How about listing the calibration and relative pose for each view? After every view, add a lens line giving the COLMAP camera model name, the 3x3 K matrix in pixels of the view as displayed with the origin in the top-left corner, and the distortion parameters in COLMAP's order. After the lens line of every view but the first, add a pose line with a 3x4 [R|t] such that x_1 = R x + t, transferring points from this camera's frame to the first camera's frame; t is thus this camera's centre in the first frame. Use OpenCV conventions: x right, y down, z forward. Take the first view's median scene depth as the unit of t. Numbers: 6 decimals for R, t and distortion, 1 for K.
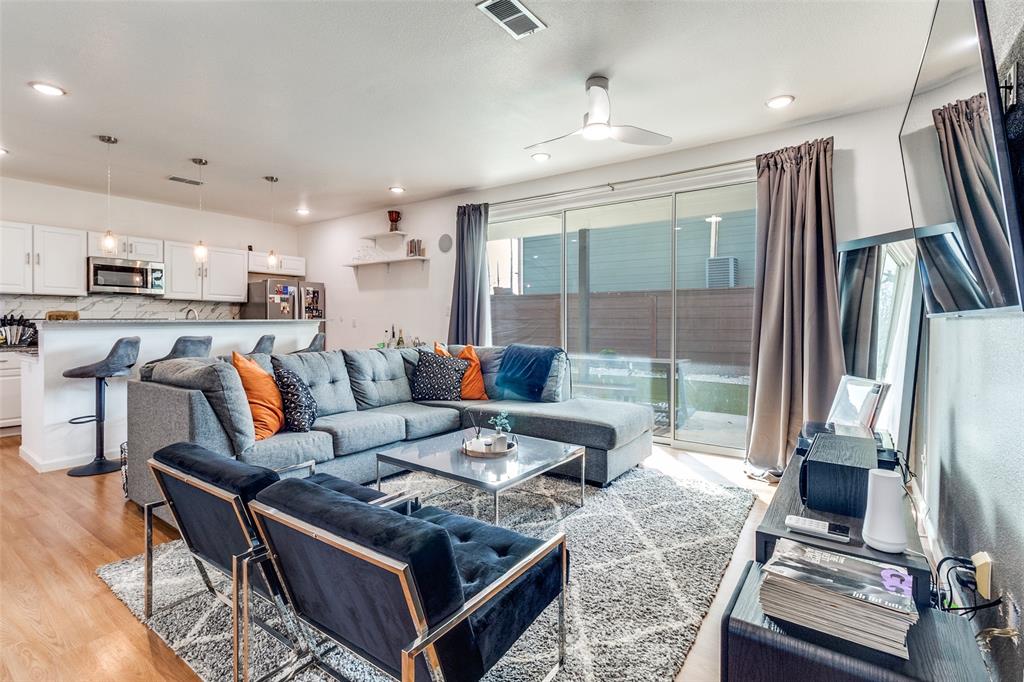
lens RADIAL K [[470.8, 0, 507.9], [0, 470.8, 332.5], [0, 0, 1]] dist [-0.000123, -0.001923]
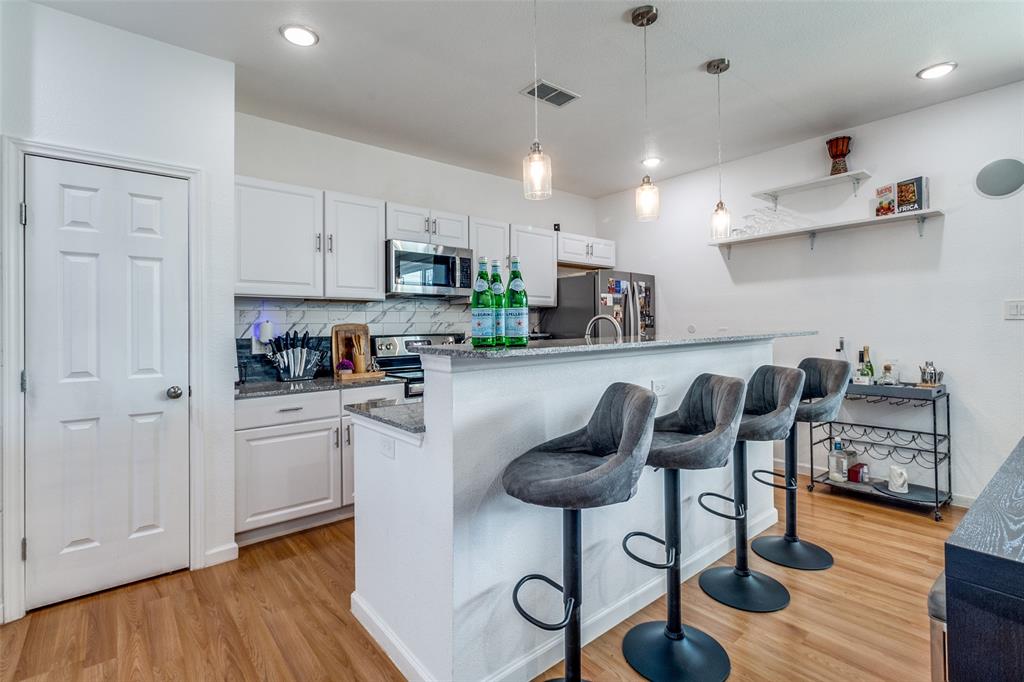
lens RADIAL K [[470.8, 0, 514.7], [0, 470.8, 338.6], [0, 0, 1]] dist [-0.000123, -0.001923]
pose [[0.972300, -0.010765, -0.233489, -0.490295], [0.010468, 0.999942, -0.002510, -0.018453], [0.233502, -0.000003, 0.972356, 0.352020]]
